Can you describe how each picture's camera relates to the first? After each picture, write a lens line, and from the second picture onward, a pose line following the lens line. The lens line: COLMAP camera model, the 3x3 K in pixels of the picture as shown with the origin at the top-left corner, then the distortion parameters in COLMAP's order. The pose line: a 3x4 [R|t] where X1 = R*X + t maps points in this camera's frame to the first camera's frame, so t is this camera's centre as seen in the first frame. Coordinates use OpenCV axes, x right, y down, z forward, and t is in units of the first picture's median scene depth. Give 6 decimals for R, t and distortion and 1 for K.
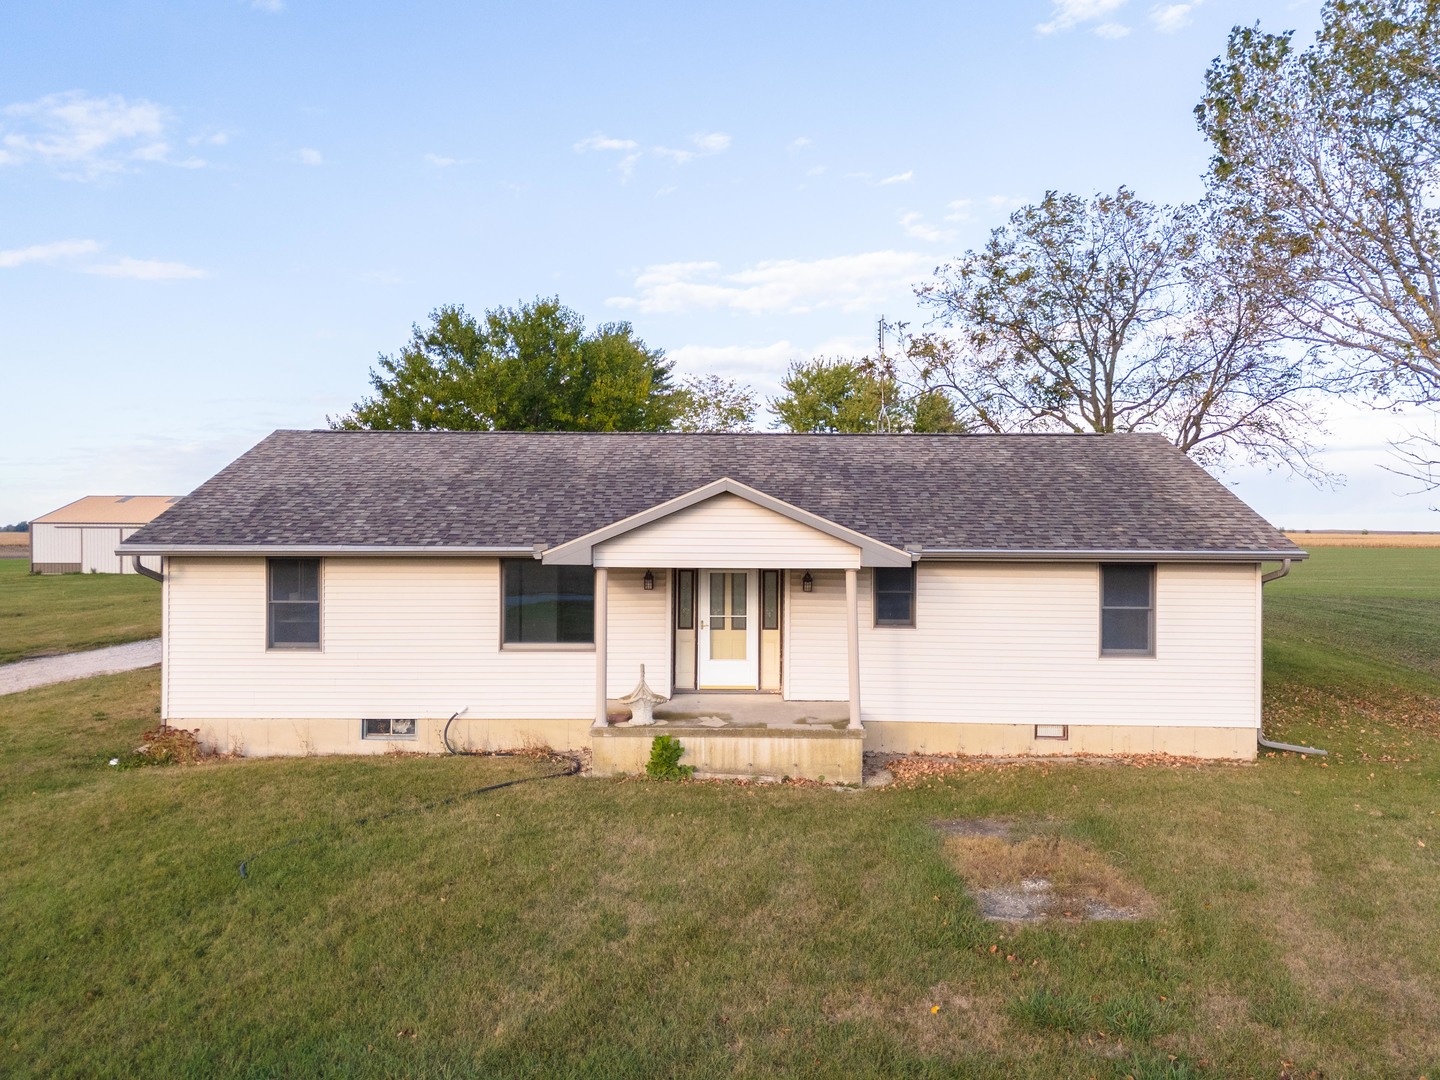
lens RADIAL K [[1095.2, 0, 735.4], [0, 1095.2, 542.5], [0, 0, 1]] dist [0.050083, -0.005385]
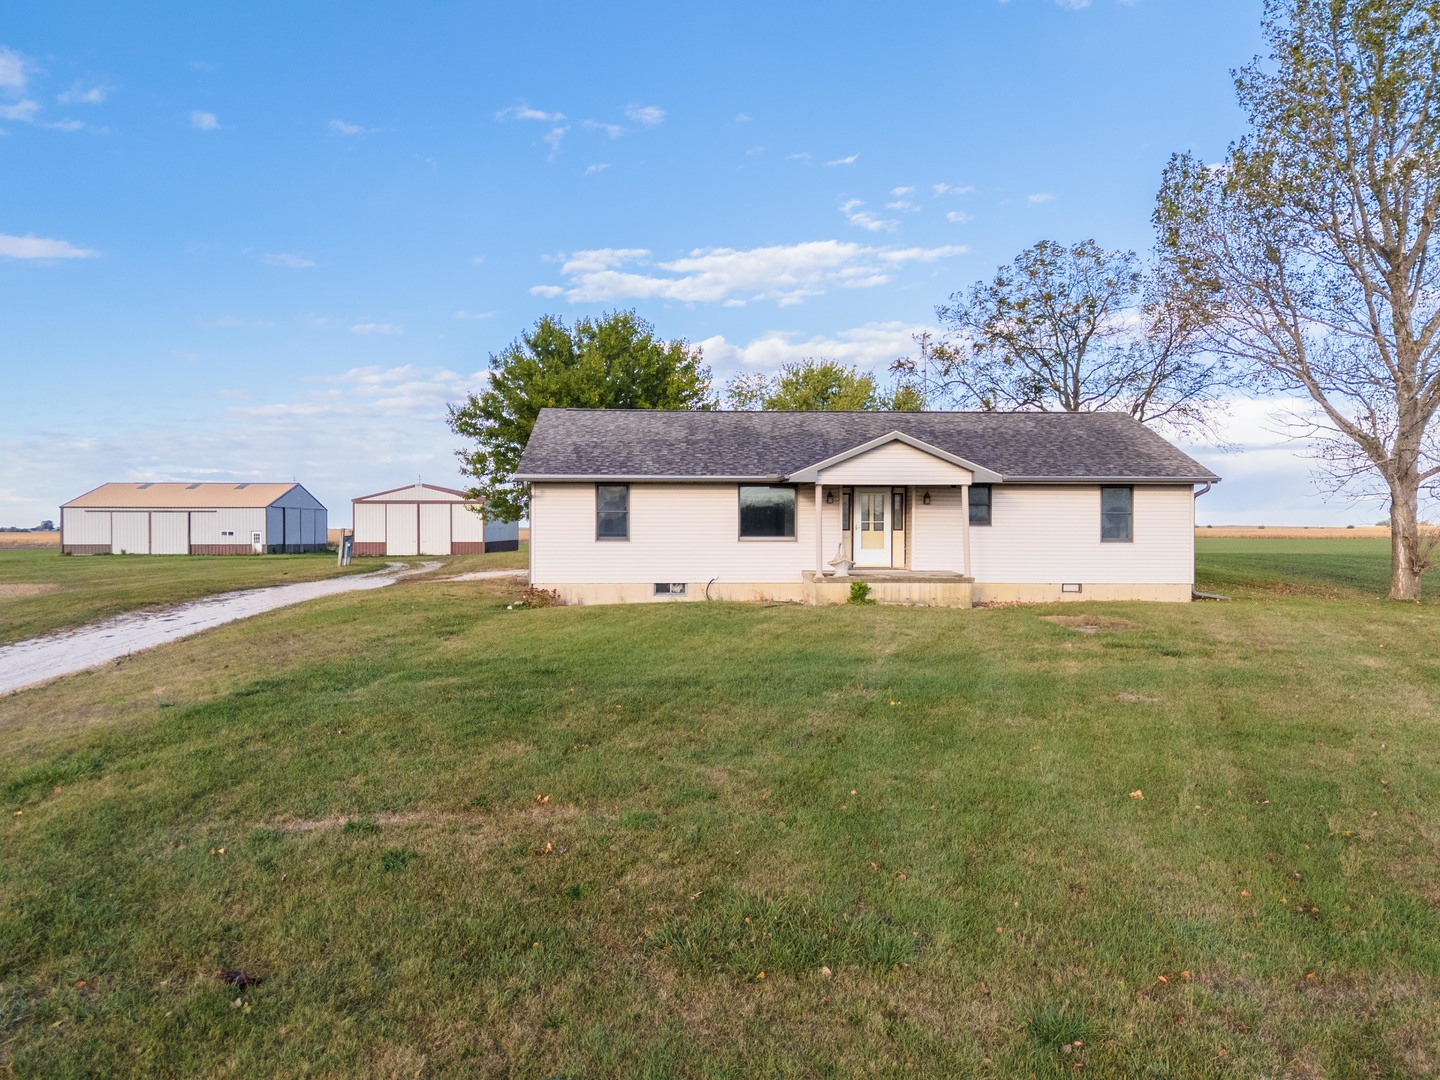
lens RADIAL K [[1053.6, 0, 754.9], [0, 1053.6, 538.1], [0, 0, 1]] dist [0.050747, -0.000981]
pose [[0.997488, -0.004200, 0.070712, -0.289848], [0.003950, 0.999985, 0.003670, 0.085065], [-0.070726, -0.003381, 0.997490, -0.535232]]
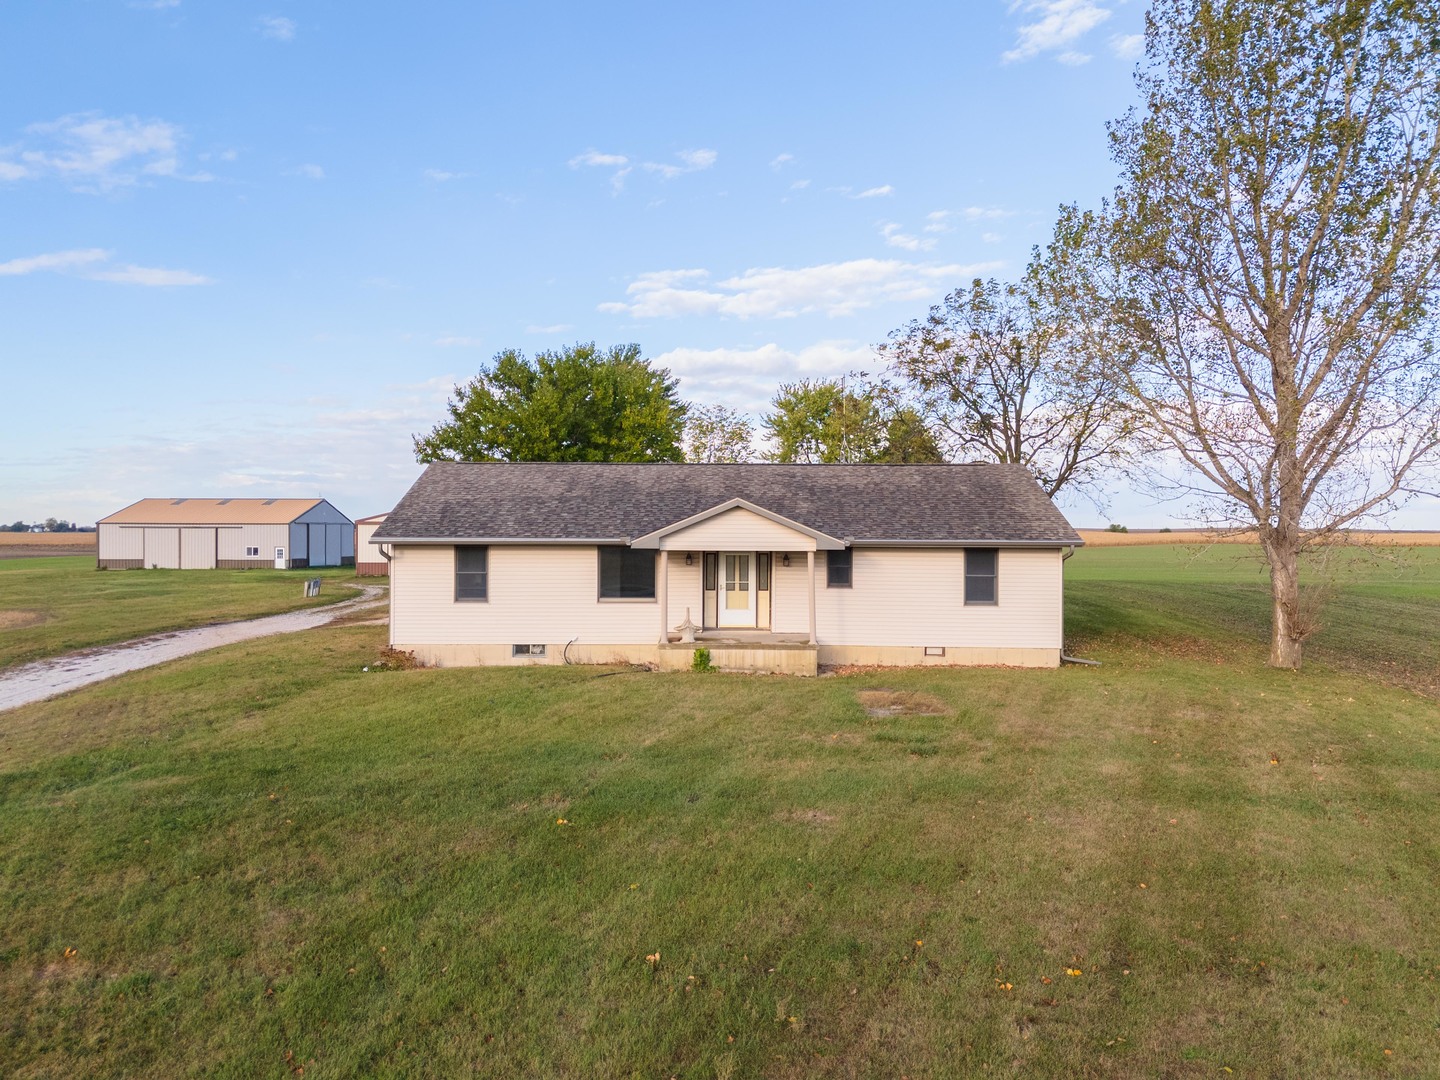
lens RADIAL K [[1057.7, 0, 726.3], [0, 1057.7, 545.0], [0, 0, 1]] dist [0.067729, -0.048341]
pose [[0.999994, -0.000564, 0.003478, -0.027689], [0.000553, 0.999995, 0.003220, 0.007962], [-0.003480, -0.003218, 0.999989, -0.550872]]
